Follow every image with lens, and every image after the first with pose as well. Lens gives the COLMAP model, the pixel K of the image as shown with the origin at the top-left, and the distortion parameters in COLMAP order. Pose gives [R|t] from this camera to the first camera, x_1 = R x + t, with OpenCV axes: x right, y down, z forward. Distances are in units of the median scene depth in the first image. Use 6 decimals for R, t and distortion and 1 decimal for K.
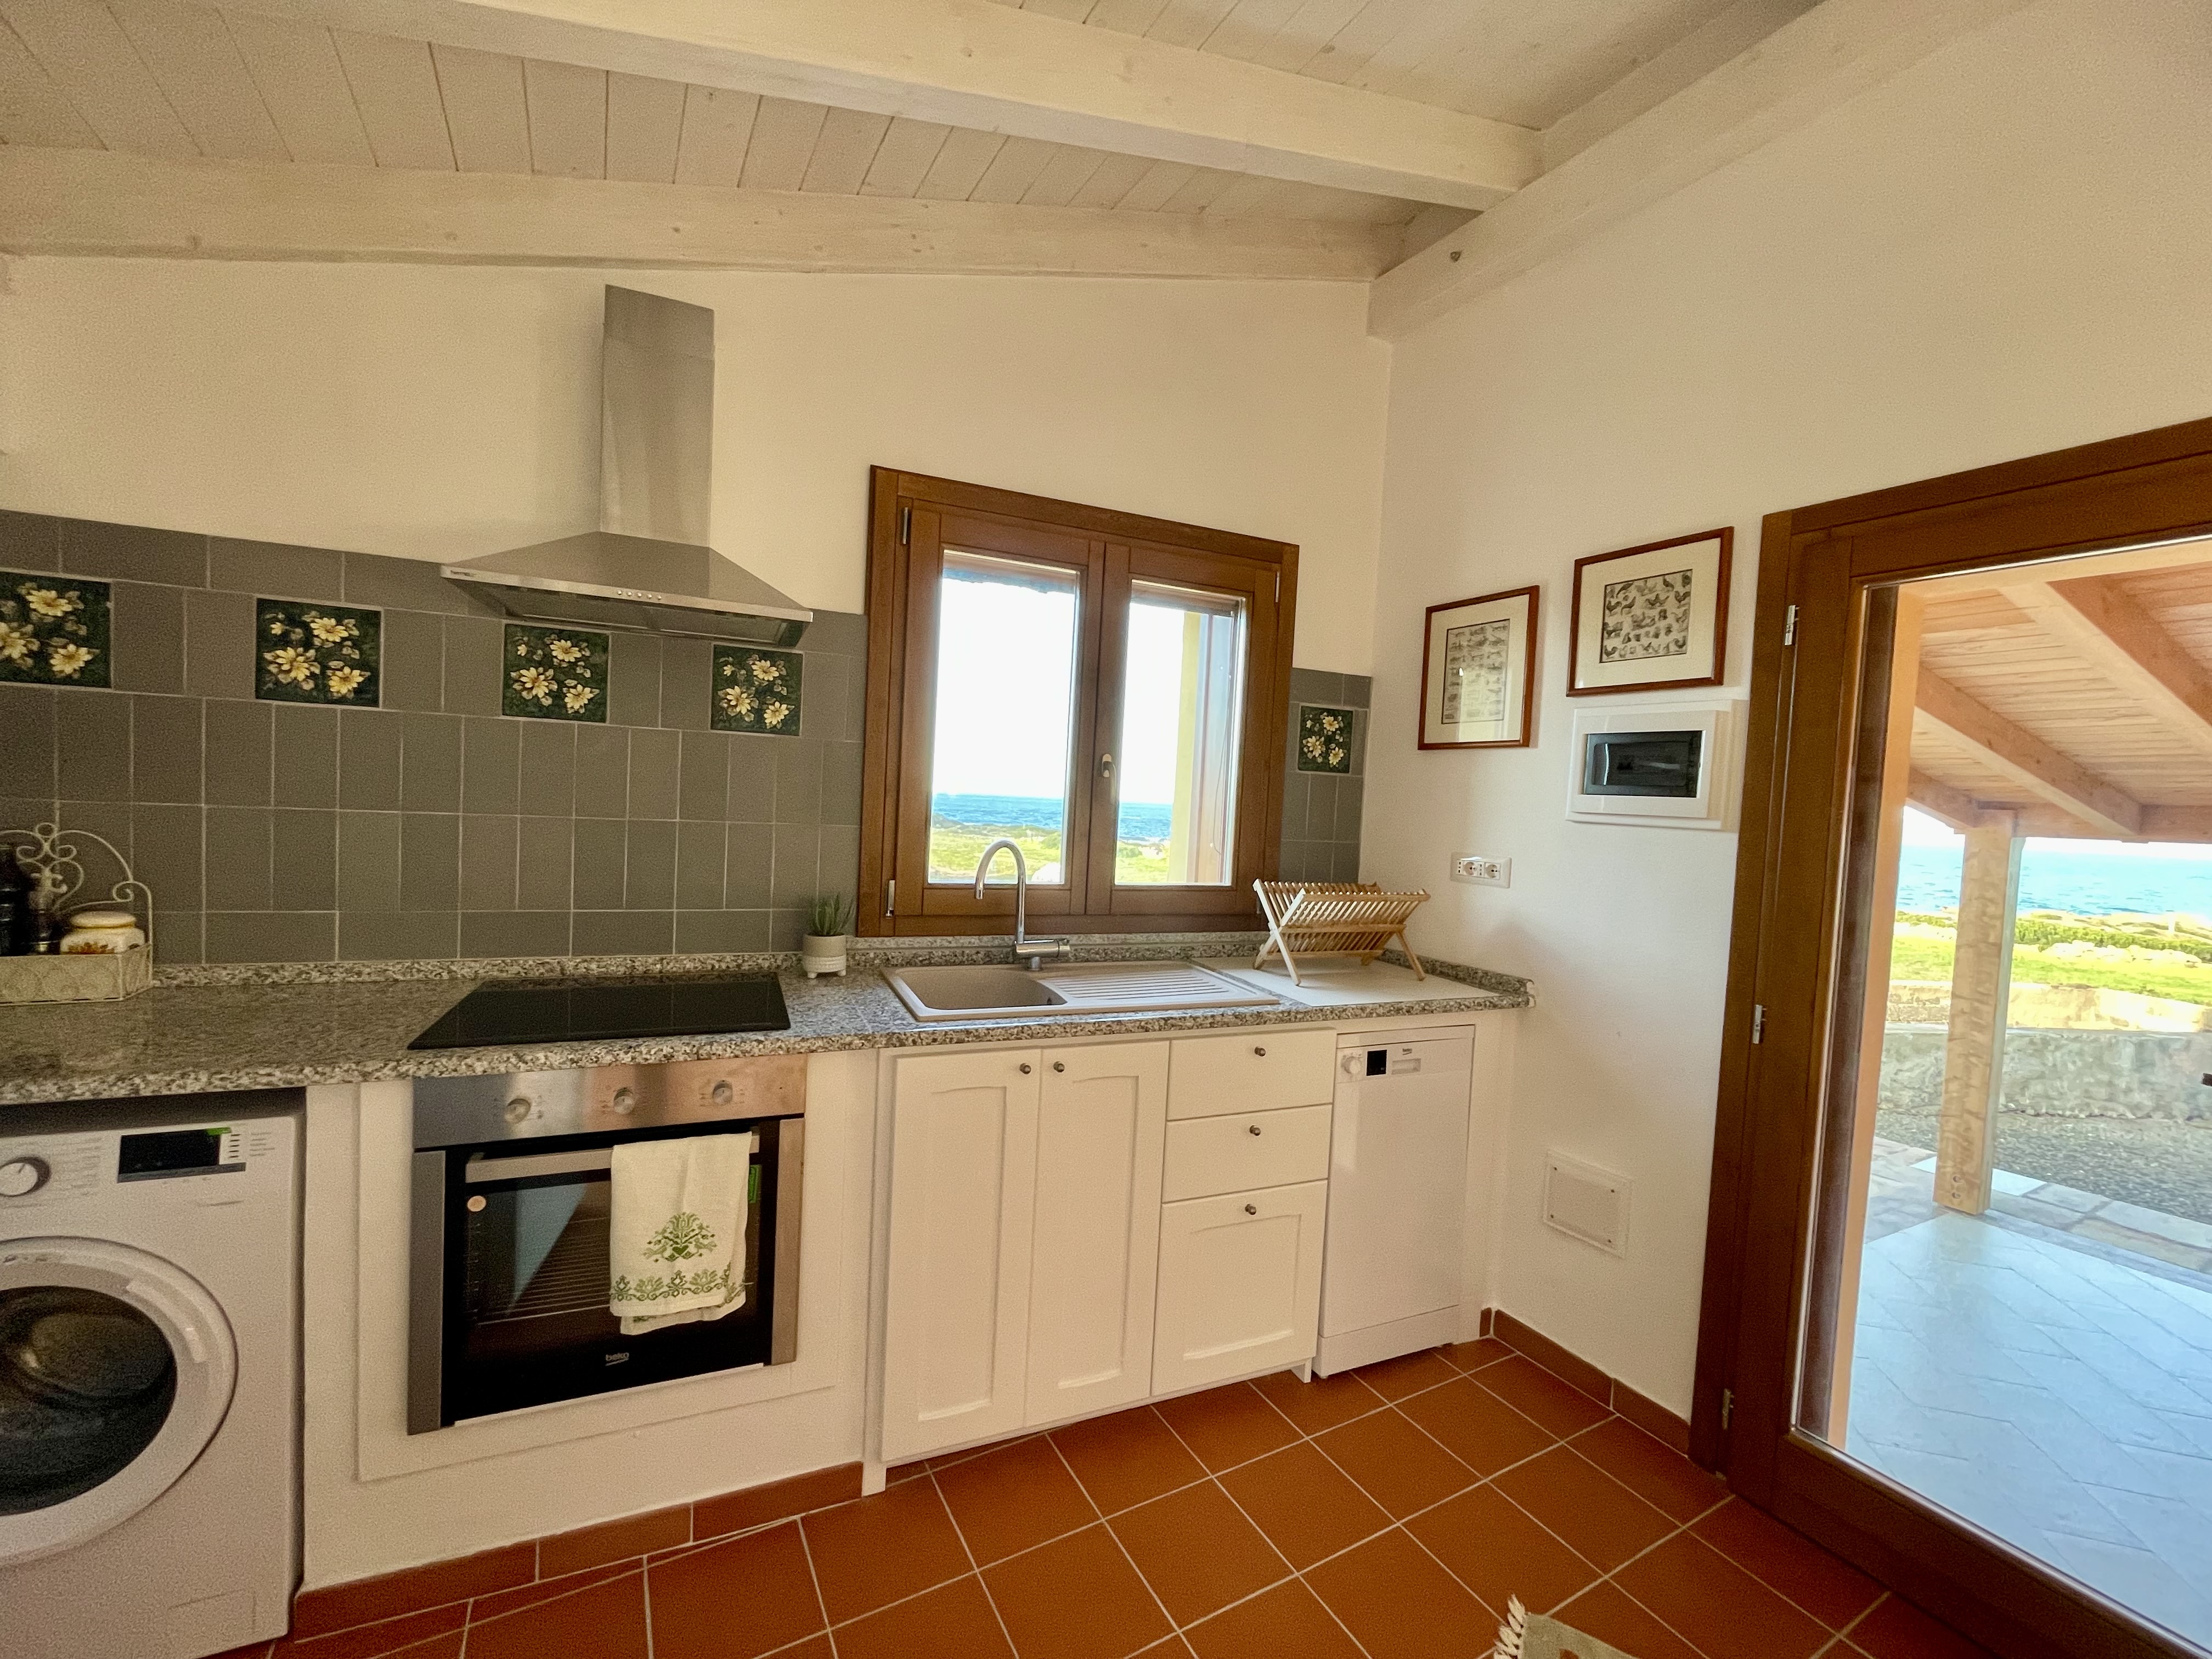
lens RADIAL K [[898.5, 0, 1112.7], [0, 898.5, 832.6], [0, 0, 1]] dist [-0.003479, -0.000750]
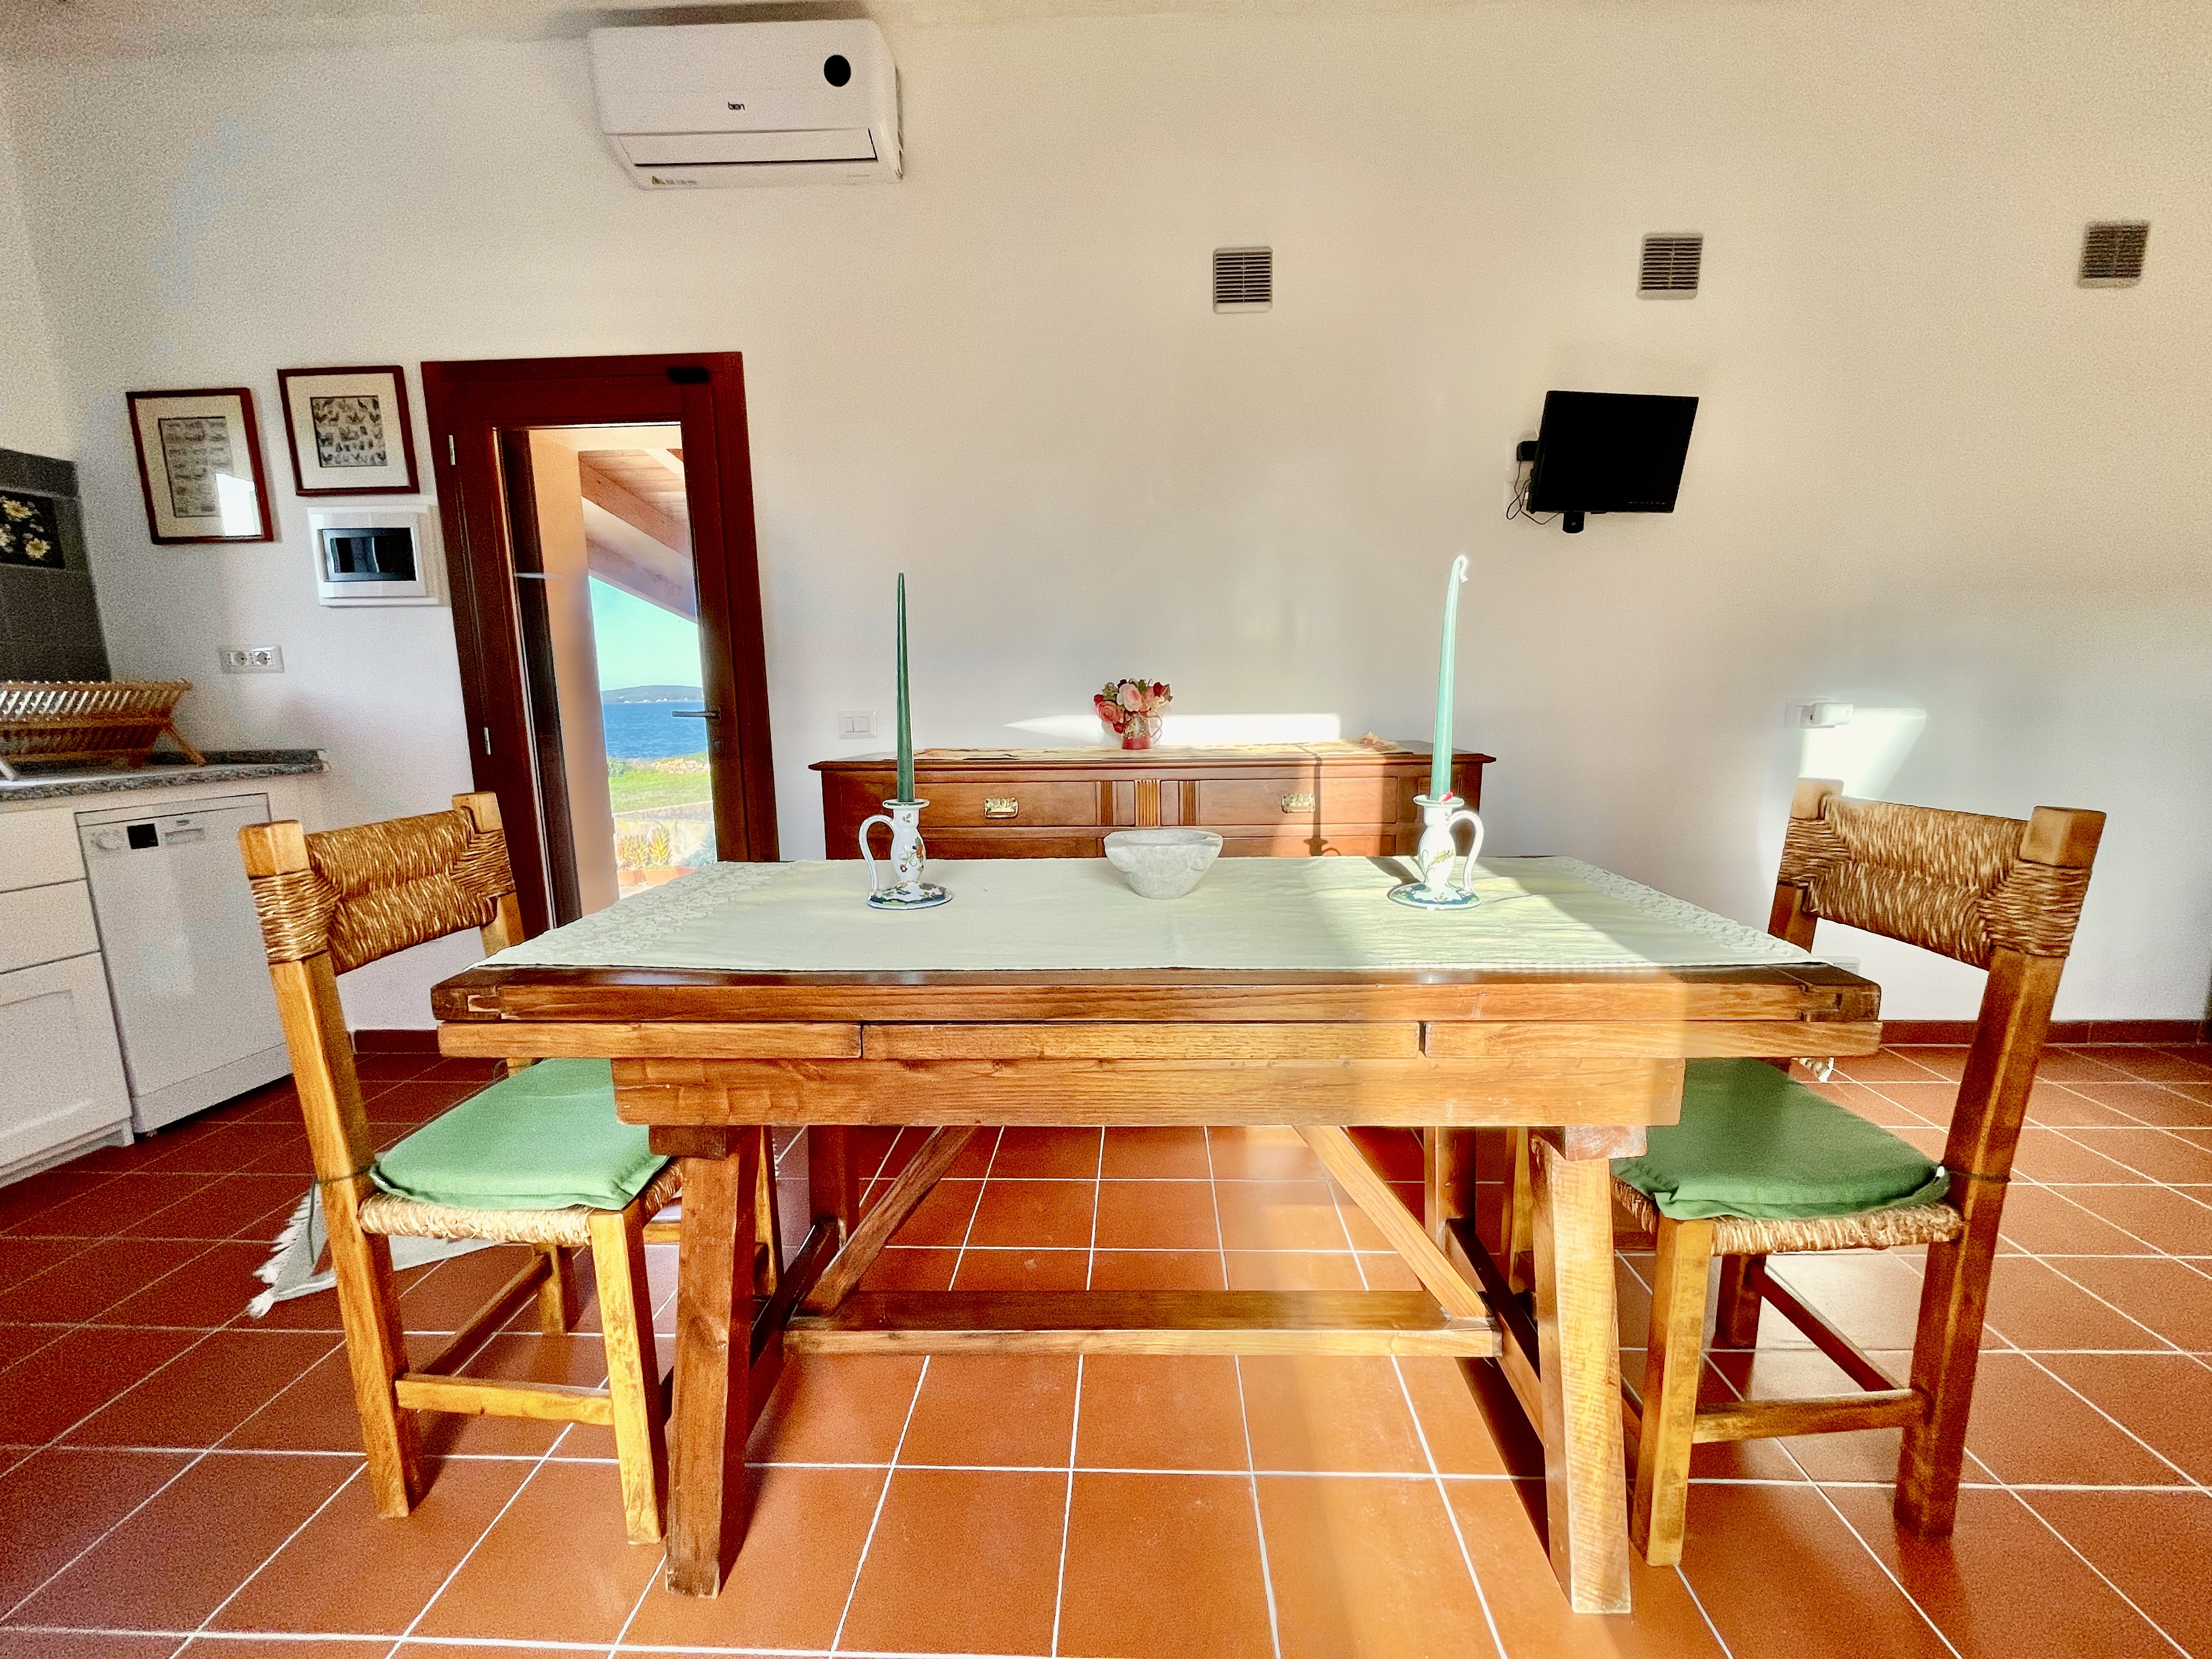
lens RADIAL K [[898.5, 0, 1105.3], [0, 898.5, 830.4], [0, 0, 1]] dist [-0.003479, -0.000750]
pose [[0.531065, -0.191399, 0.825431, 0.029086], [0.073372, 0.980882, 0.180239, 0.144804], [-0.844148, -0.035155, 0.534956, -0.523886]]
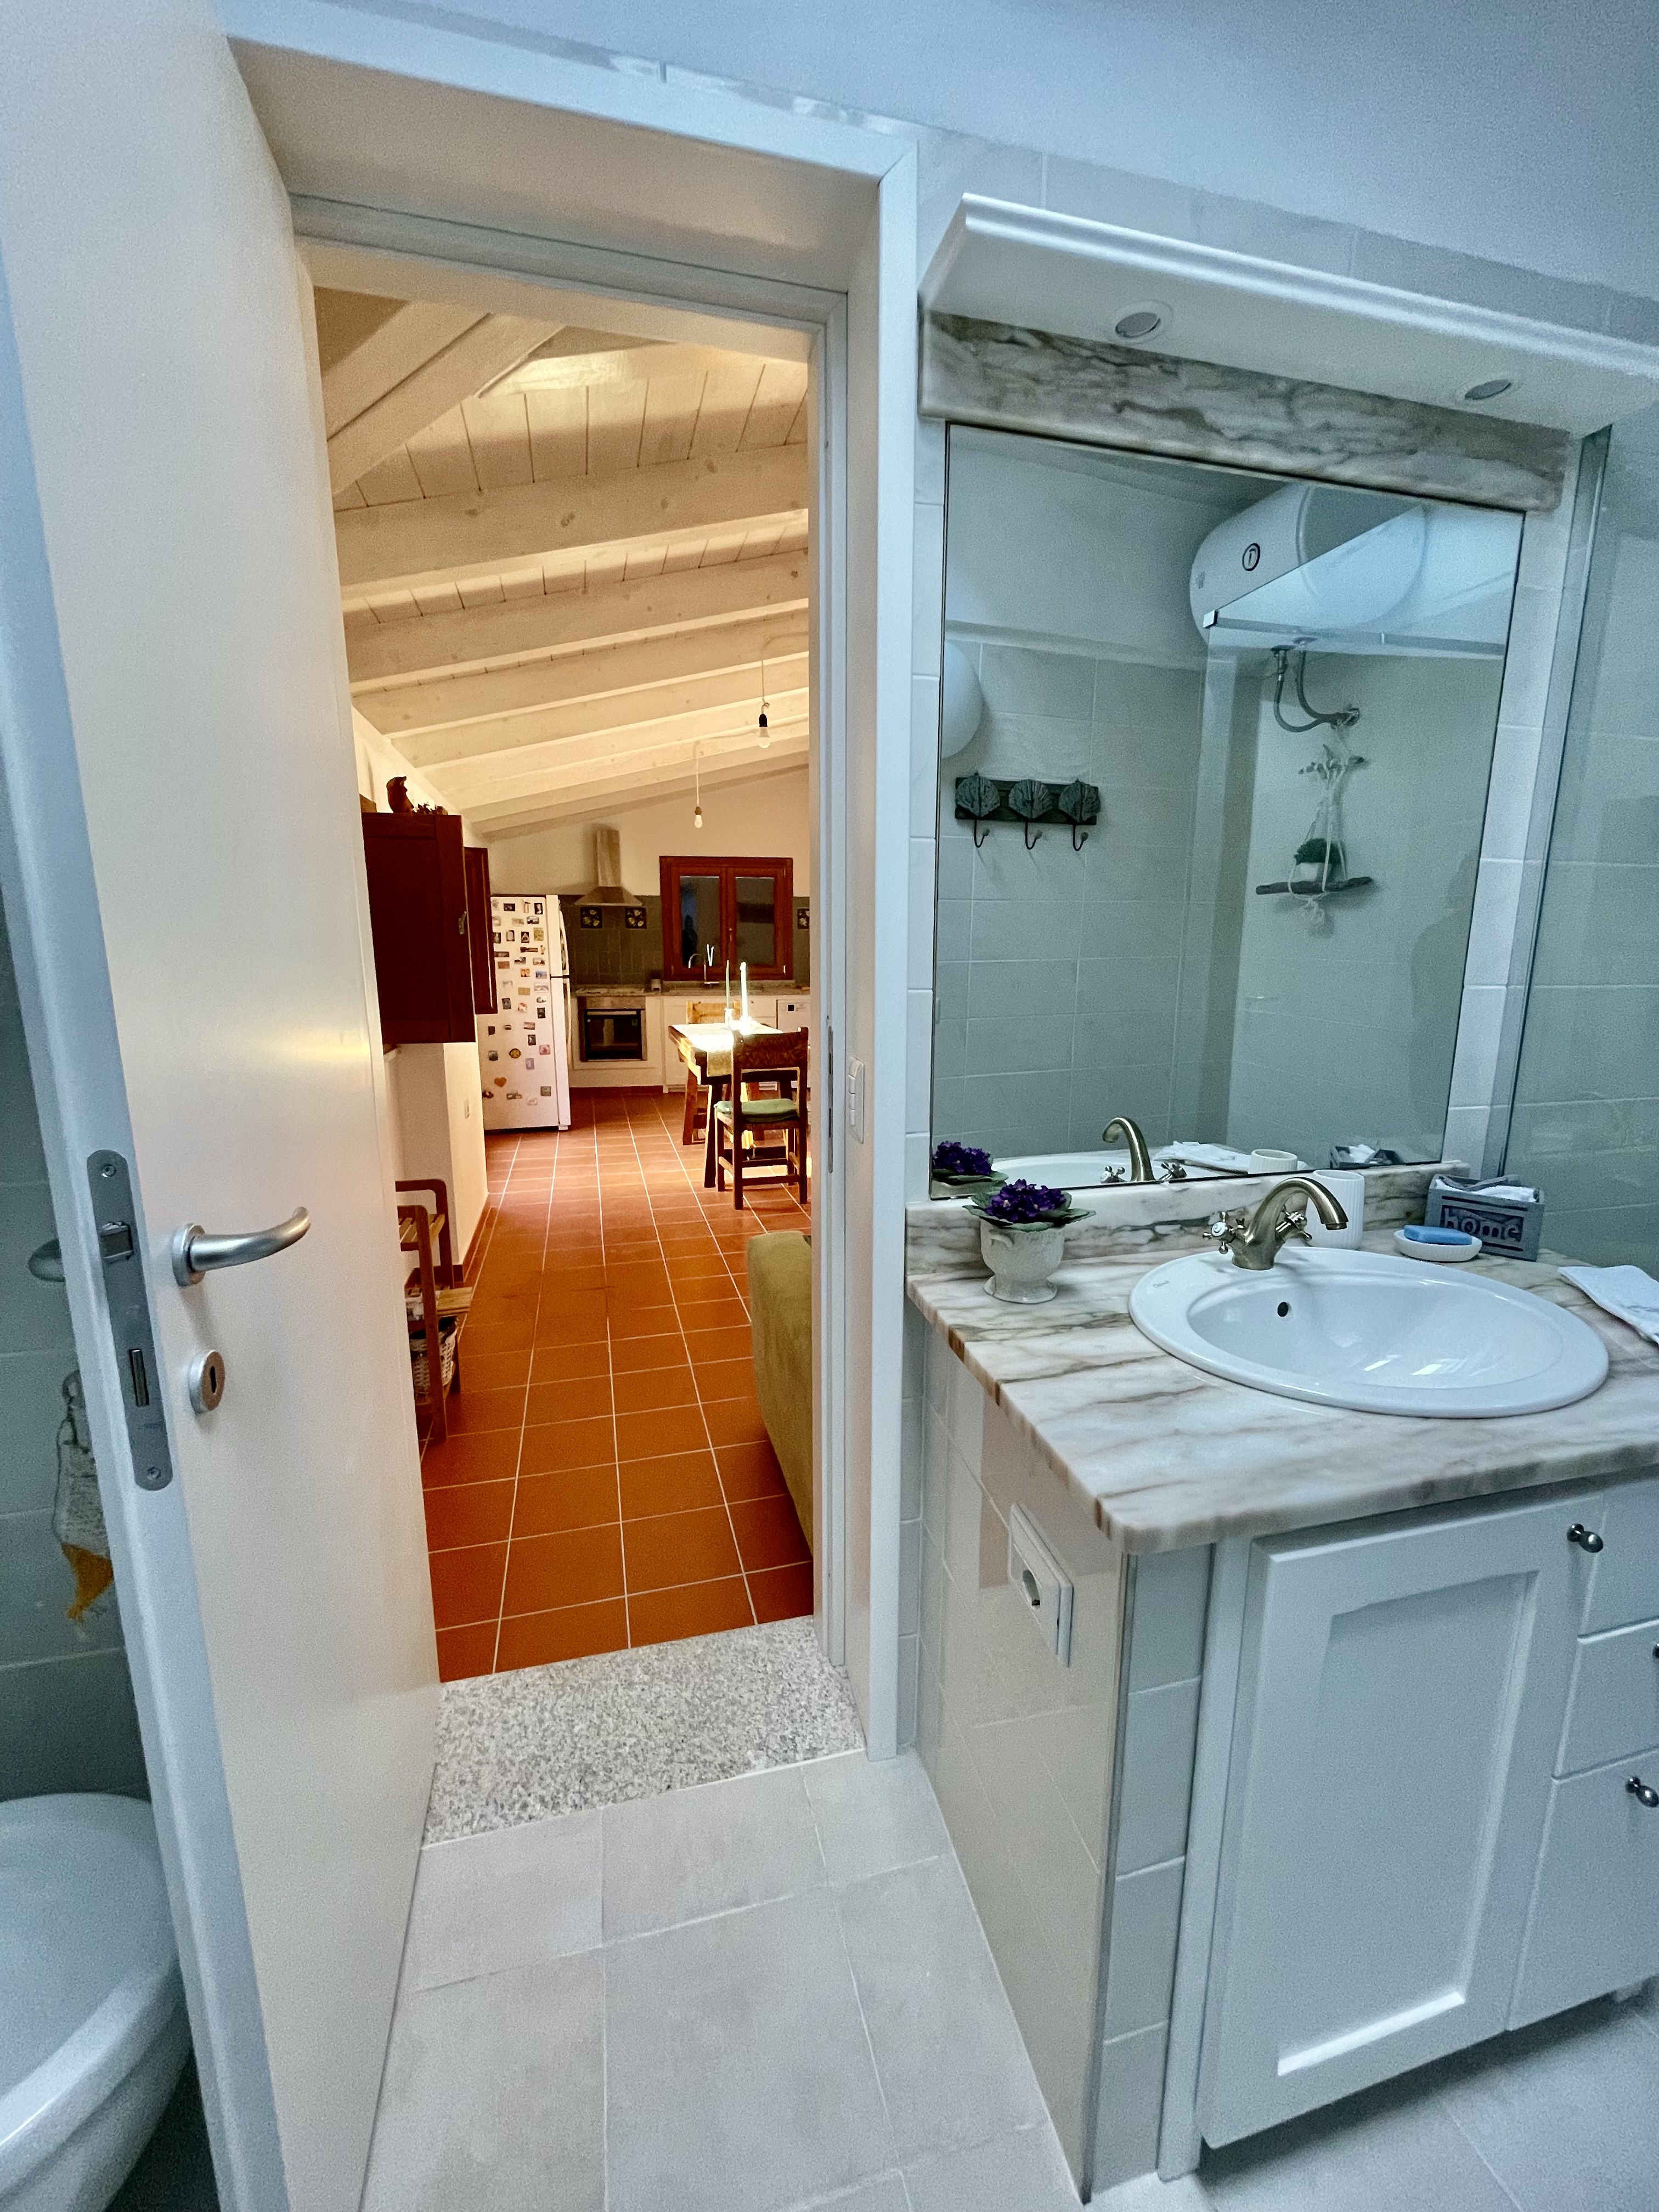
lens RADIAL K [[898.5, 0, 835.9], [0, 898.5, 1108.1], [0, 0, 1]] dist [-0.003479, -0.000750]
pose [[0.968279, -0.001153, -0.249868, 1.449590], [0.036416, 0.989964, 0.136550, 0.164329], [0.247203, -0.141317, 0.958603, -2.704803]]
